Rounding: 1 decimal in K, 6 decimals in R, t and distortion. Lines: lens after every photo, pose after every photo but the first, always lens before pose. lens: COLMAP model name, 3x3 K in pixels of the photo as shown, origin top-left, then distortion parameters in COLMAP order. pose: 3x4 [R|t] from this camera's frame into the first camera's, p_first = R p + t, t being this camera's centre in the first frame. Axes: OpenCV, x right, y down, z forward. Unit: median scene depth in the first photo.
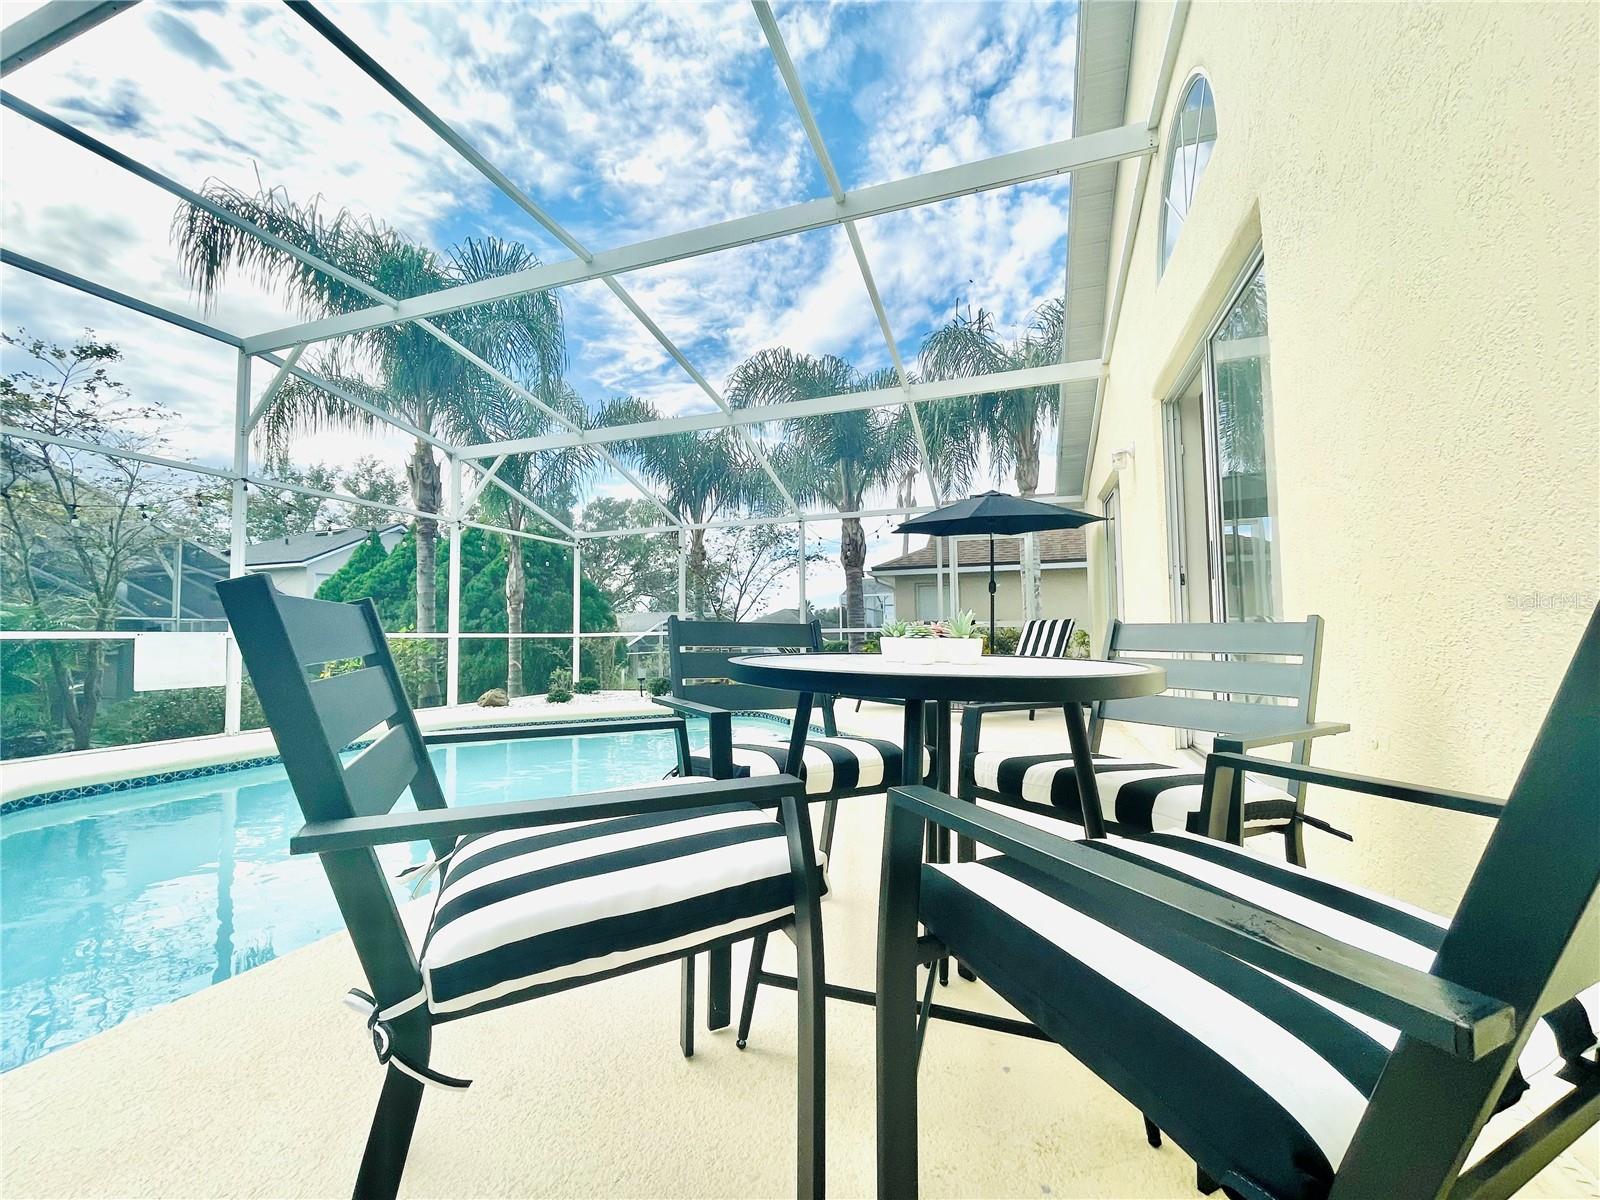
lens RADIAL K [[649.0, 0, 800.2], [0, 649.0, 601.4], [0, 0, 1]] dist [-0.009537, -0.000620]
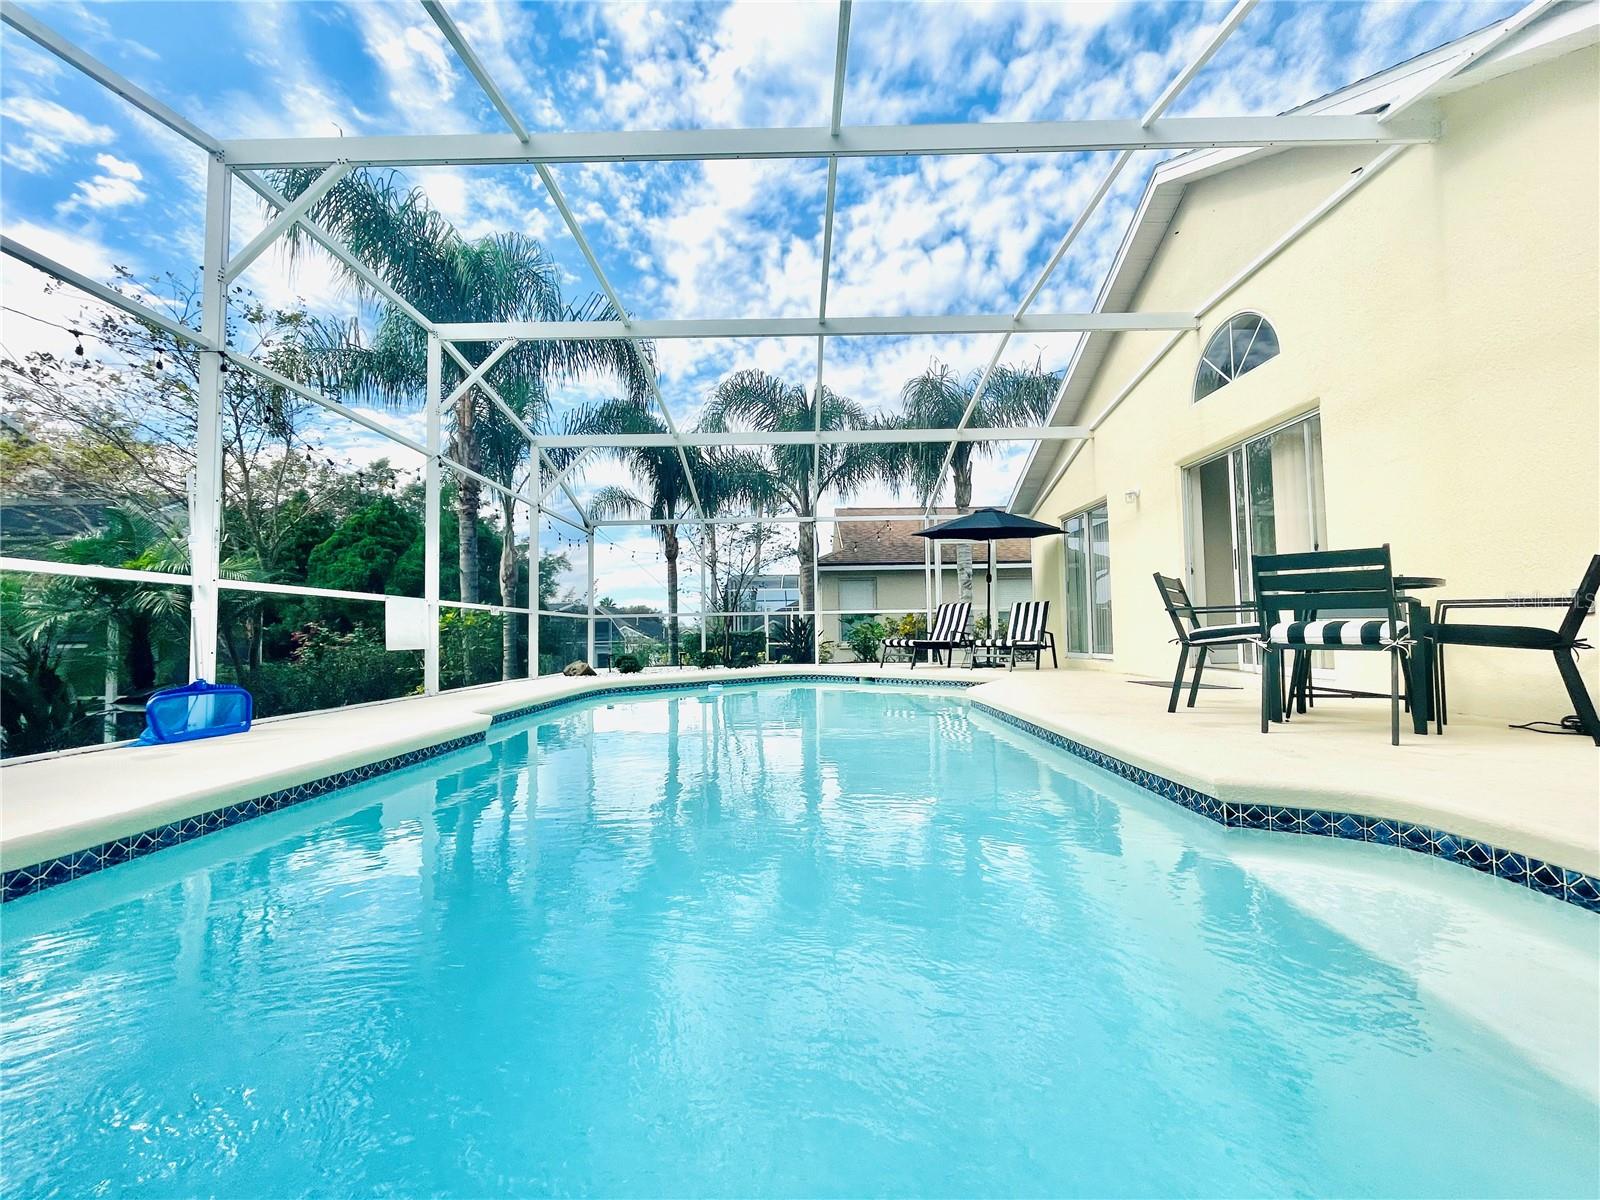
lens RADIAL K [[649.0, 0, 796.8], [0, 649.0, 603.6], [0, 0, 1]] dist [-0.009537, -0.000620]
pose [[0.951018, 0.015186, 0.308763, -0.431704], [-0.015201, 0.999882, -0.002354, 0.033183], [-0.308762, -0.002455, 0.951136, -0.148044]]
